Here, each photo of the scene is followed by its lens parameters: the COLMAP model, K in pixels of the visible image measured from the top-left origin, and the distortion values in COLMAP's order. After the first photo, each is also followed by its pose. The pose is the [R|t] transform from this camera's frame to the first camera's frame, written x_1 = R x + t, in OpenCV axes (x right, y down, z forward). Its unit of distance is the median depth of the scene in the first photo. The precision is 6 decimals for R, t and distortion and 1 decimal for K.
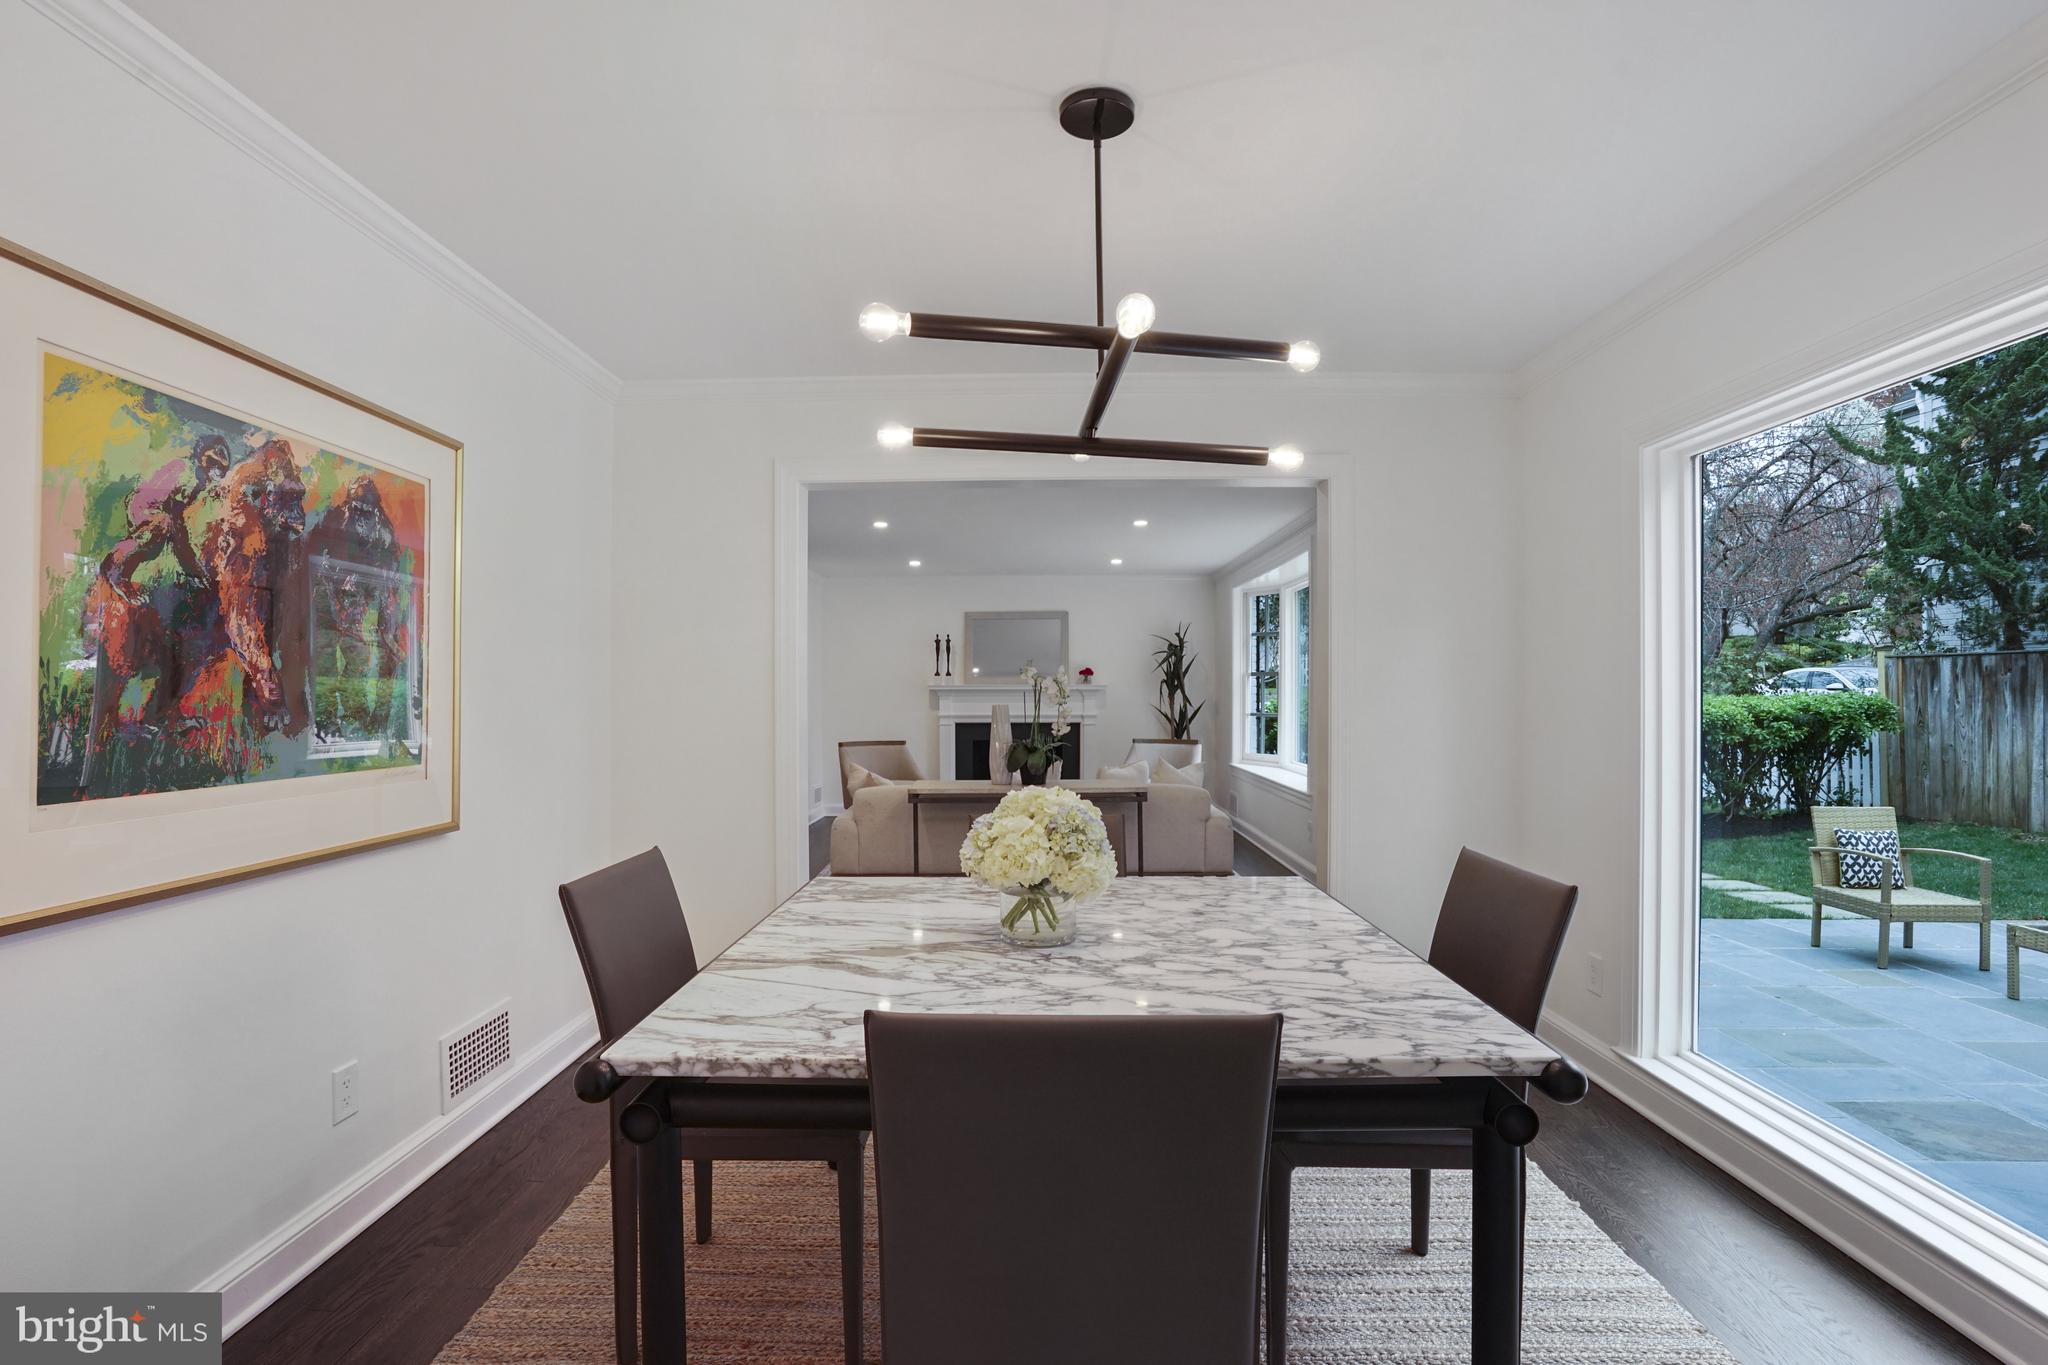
lens RADIAL K [[949.6, 0, 1009.5], [0, 949.6, 690.8], [0, 0, 1]] dist [-0.030315, 0.000101]
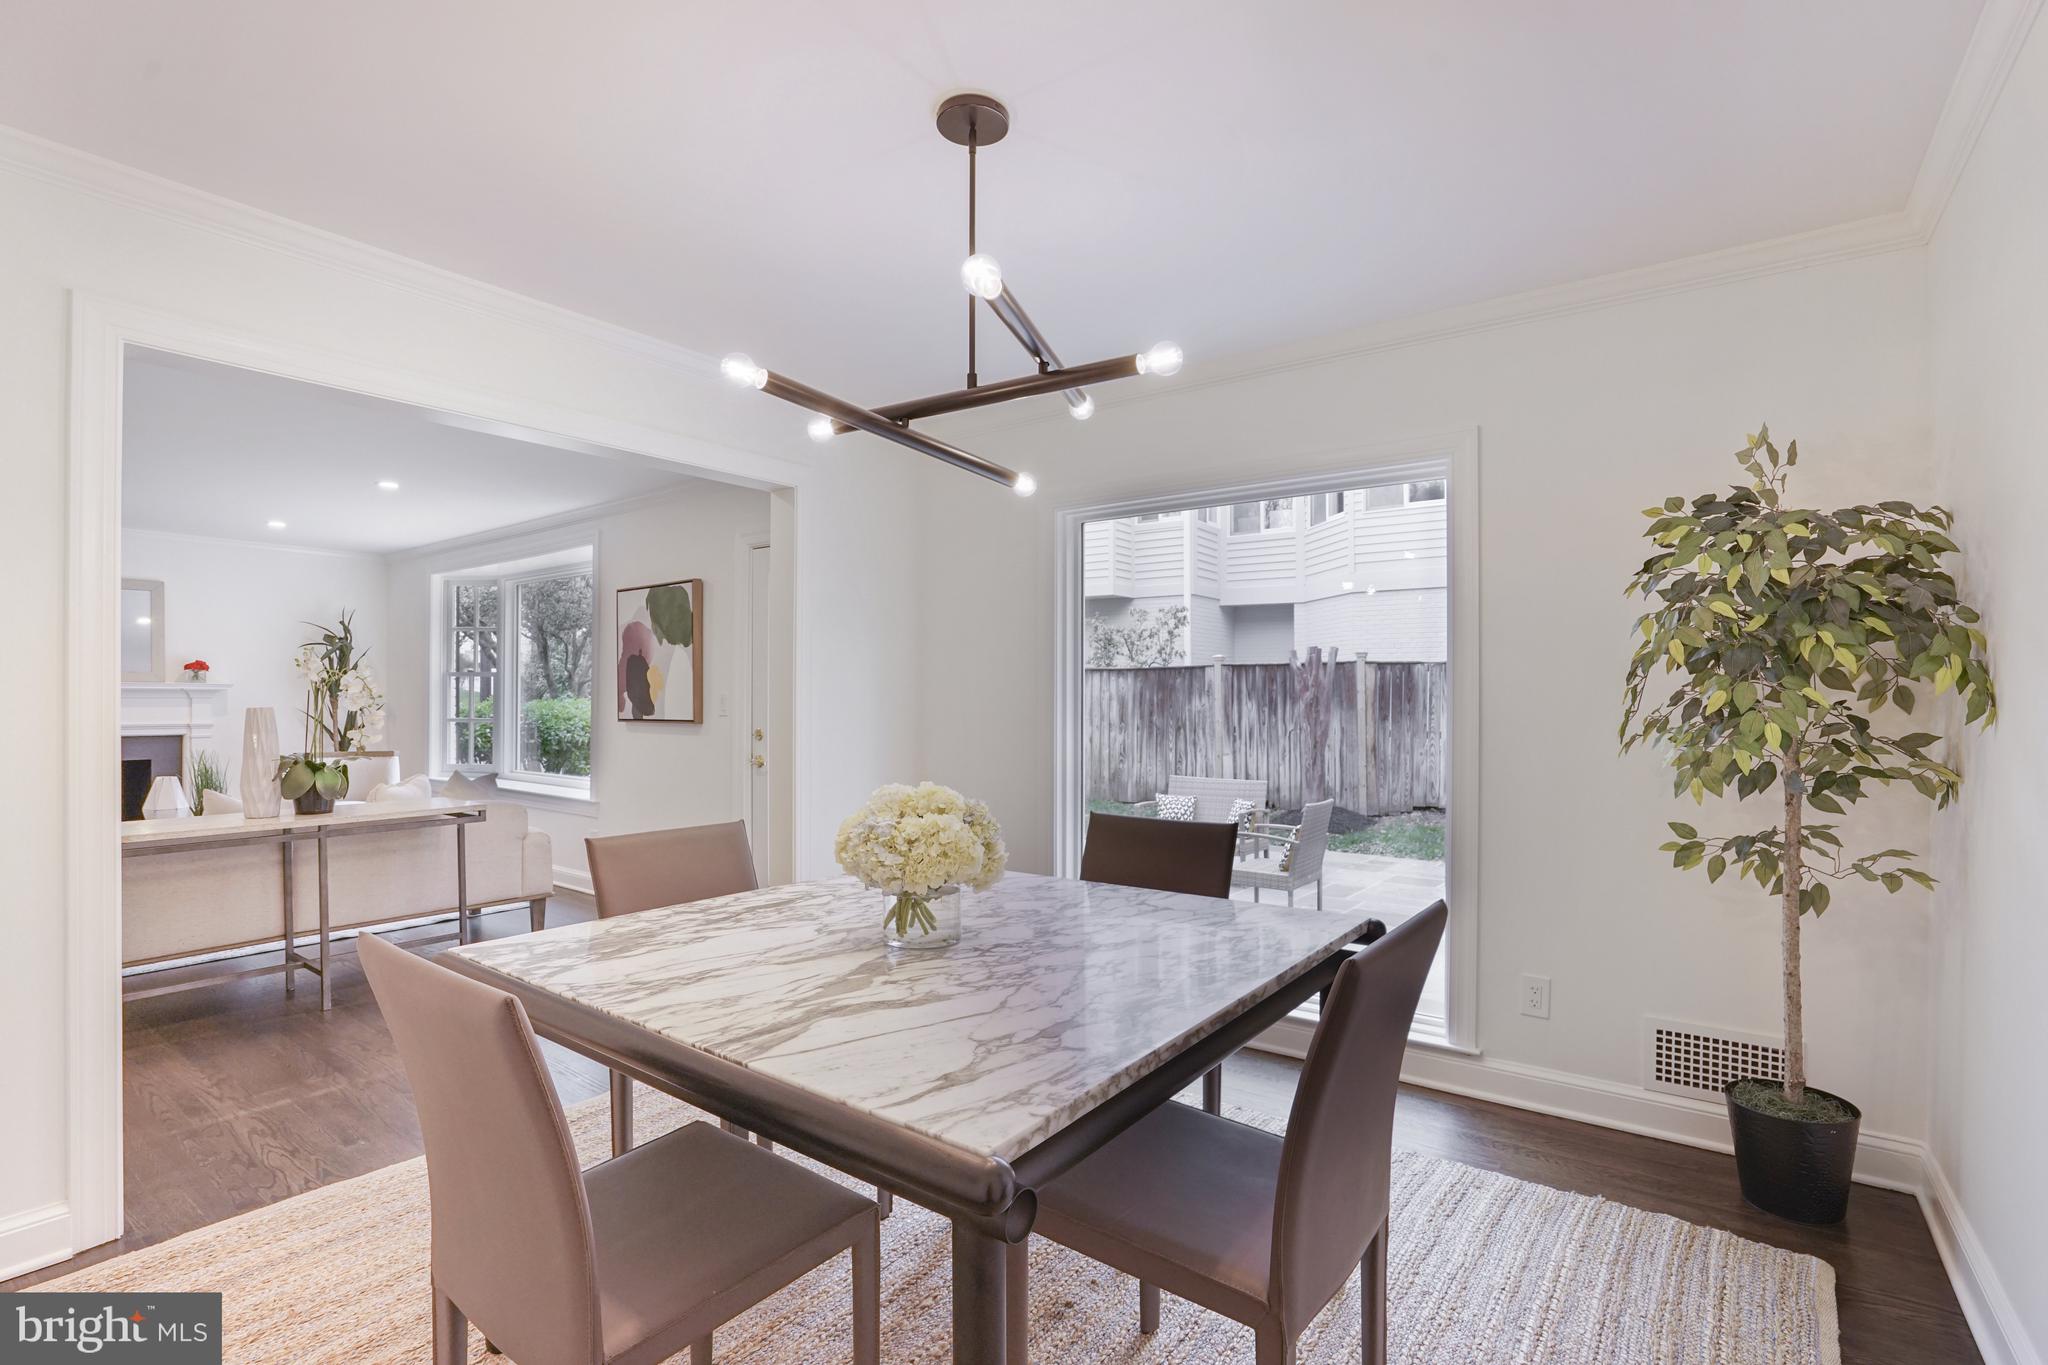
lens RADIAL K [[949.6, 0, 1003.4], [0, 949.6, 687.3], [0, 0, 1]] dist [-0.030315, 0.000101]
pose [[0.584309, 0.016749, 0.811358, -0.792889], [-0.007140, 0.999854, -0.015498, 0.019669], [-0.811500, 0.003263, 0.584344, 0.410776]]
